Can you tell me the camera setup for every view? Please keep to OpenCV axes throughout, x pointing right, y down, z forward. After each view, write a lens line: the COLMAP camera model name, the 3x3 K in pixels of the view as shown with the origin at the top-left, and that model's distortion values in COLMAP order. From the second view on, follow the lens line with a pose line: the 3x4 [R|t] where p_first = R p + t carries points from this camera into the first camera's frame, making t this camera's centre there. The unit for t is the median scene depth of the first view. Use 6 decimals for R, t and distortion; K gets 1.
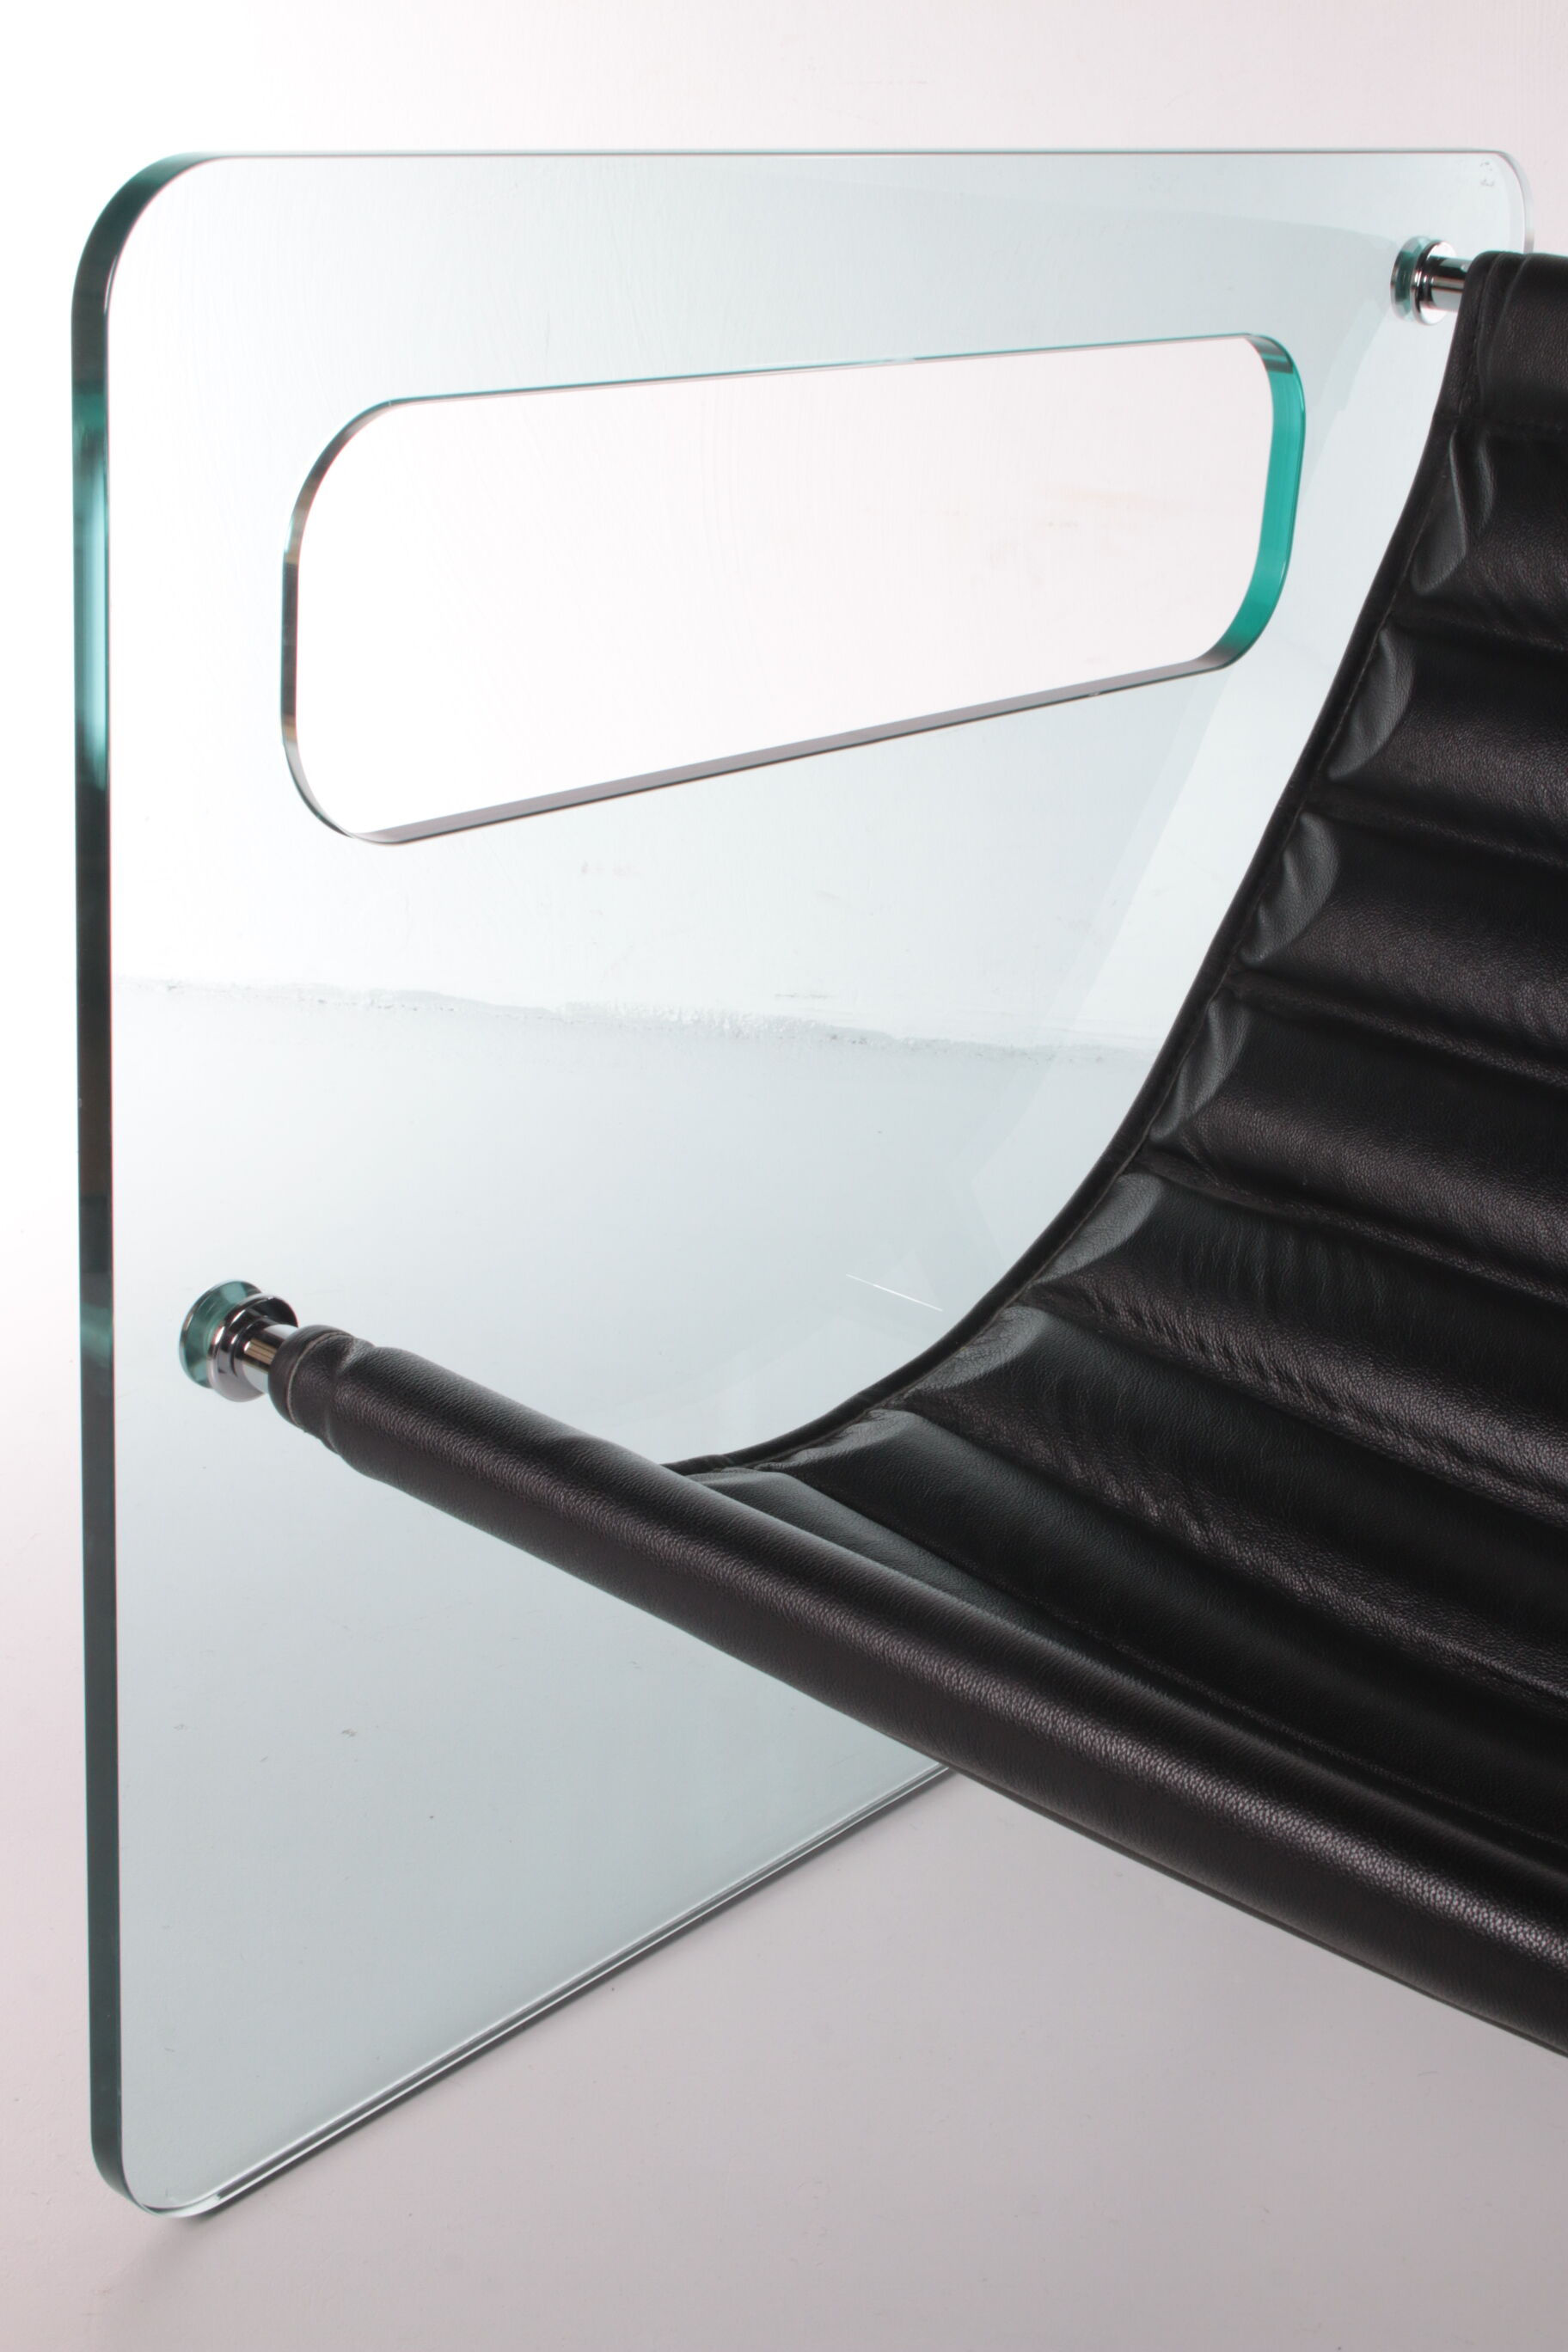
lens RADIAL K [[3505.5, 0, 839.2], [0, 3505.5, 1168.3], [0, 0, 1]] dist [-0.006902, 0.000000]
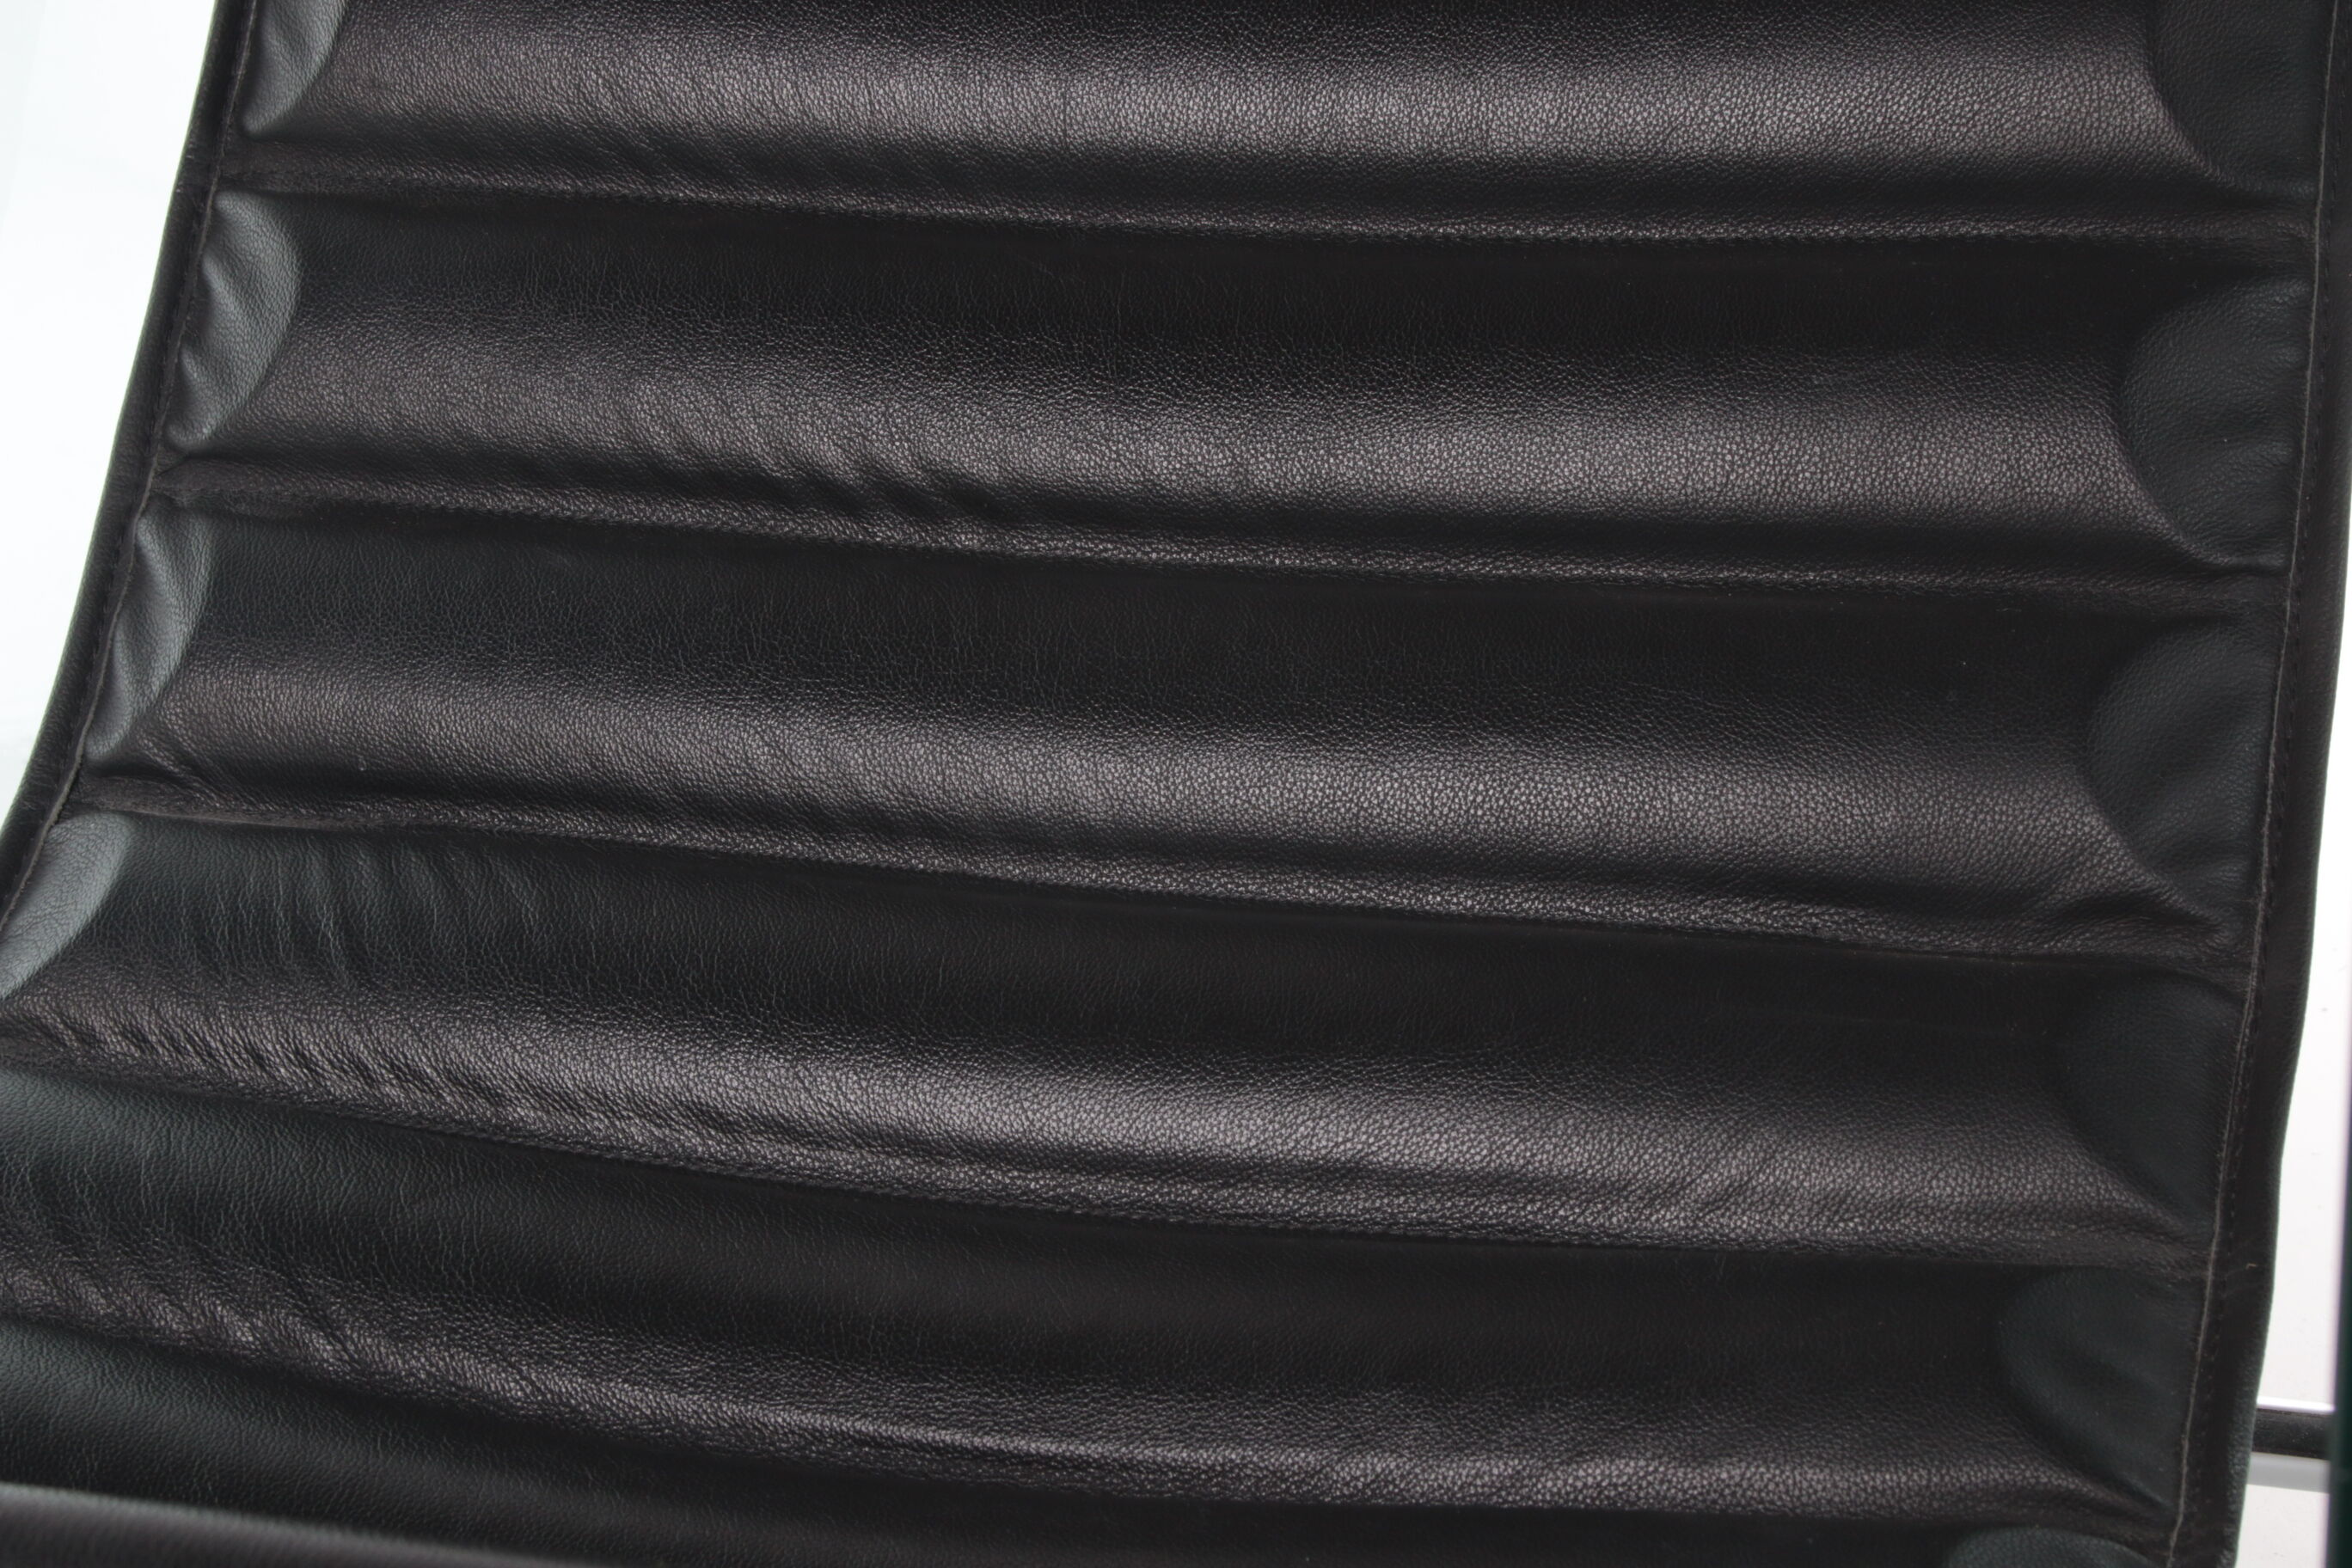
lens RADIAL K [[5077.6, 0, 1177.5], [0, 5077.6, 793.1], [0, 0, 1]] dist [0.113550, 0.000000]
pose [[0.926363, -0.205832, 0.315411, -0.016659], [0.215834, 0.976425, 0.003293, 0.036390], [-0.308652, 0.065026, 0.948950, 0.113050]]
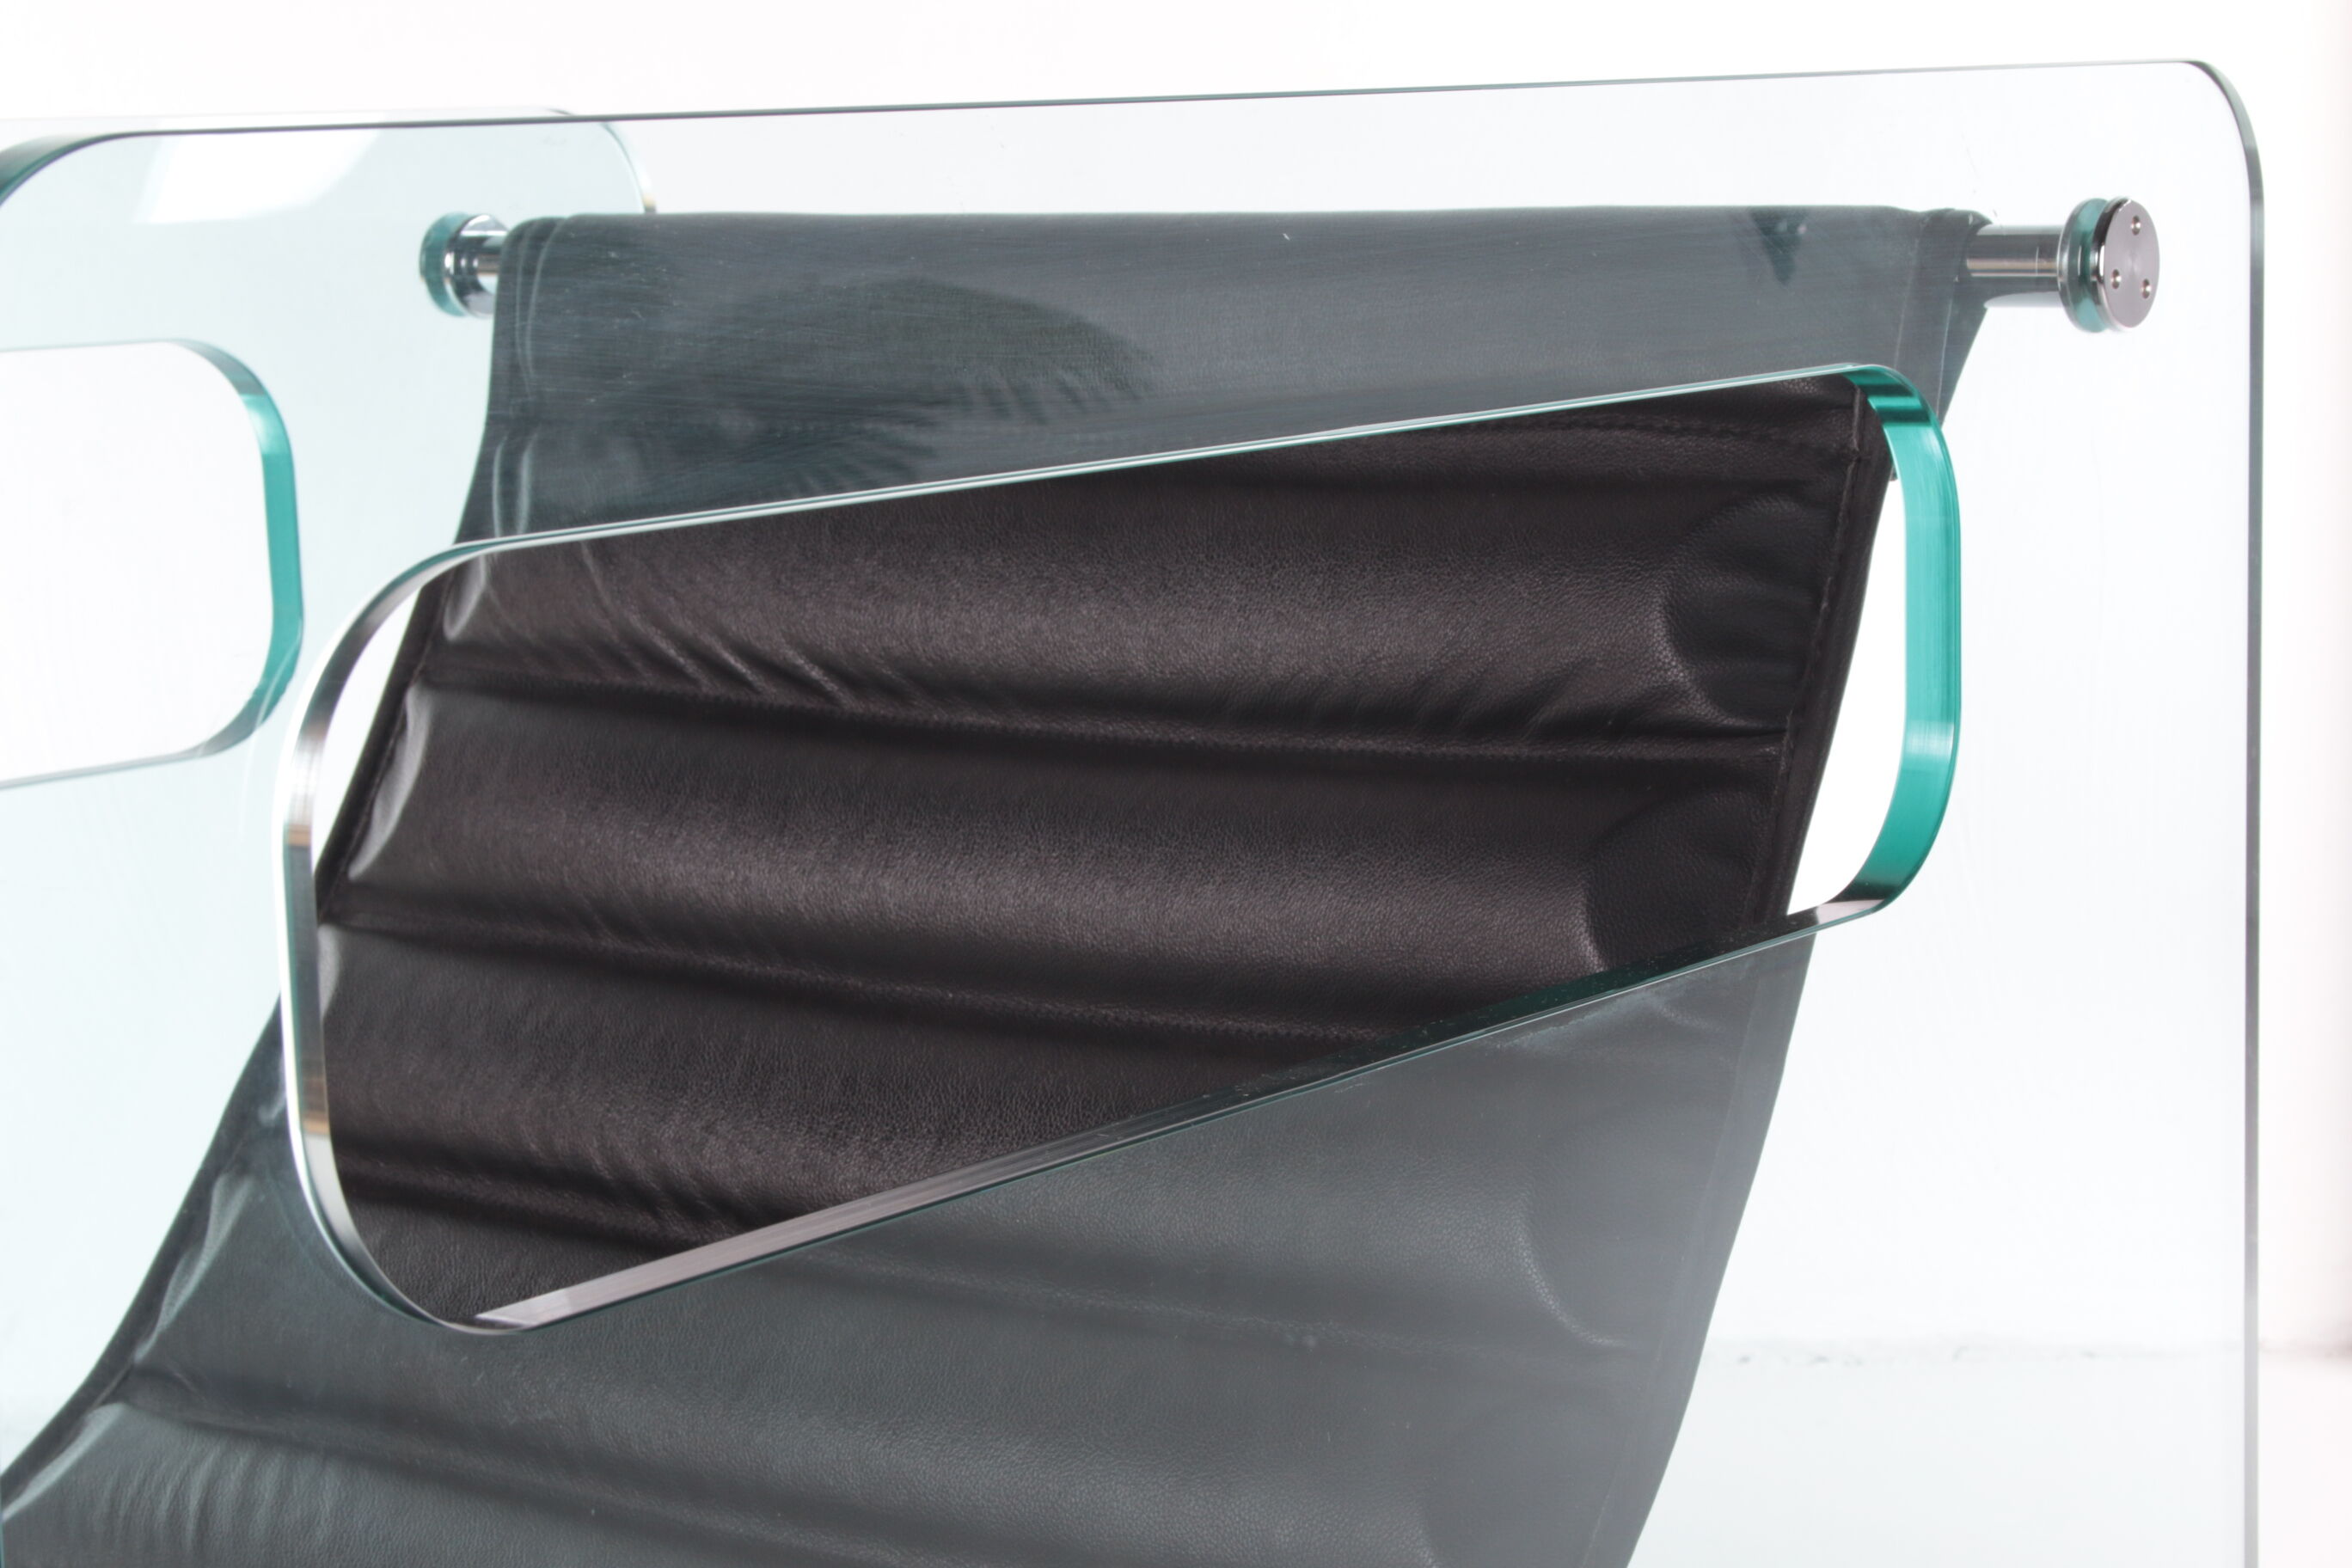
lens RADIAL K [[5077.6, 0, 1182.1], [0, 5077.6, 784.0], [0, 0, 1]] dist [0.113550, 0.000000]
pose [[0.994484, -0.104891, 0.000283, 0.342638], [0.102807, 0.974191, -0.200955, 0.121668], [0.020802, 0.199875, 0.979600, -0.122252]]
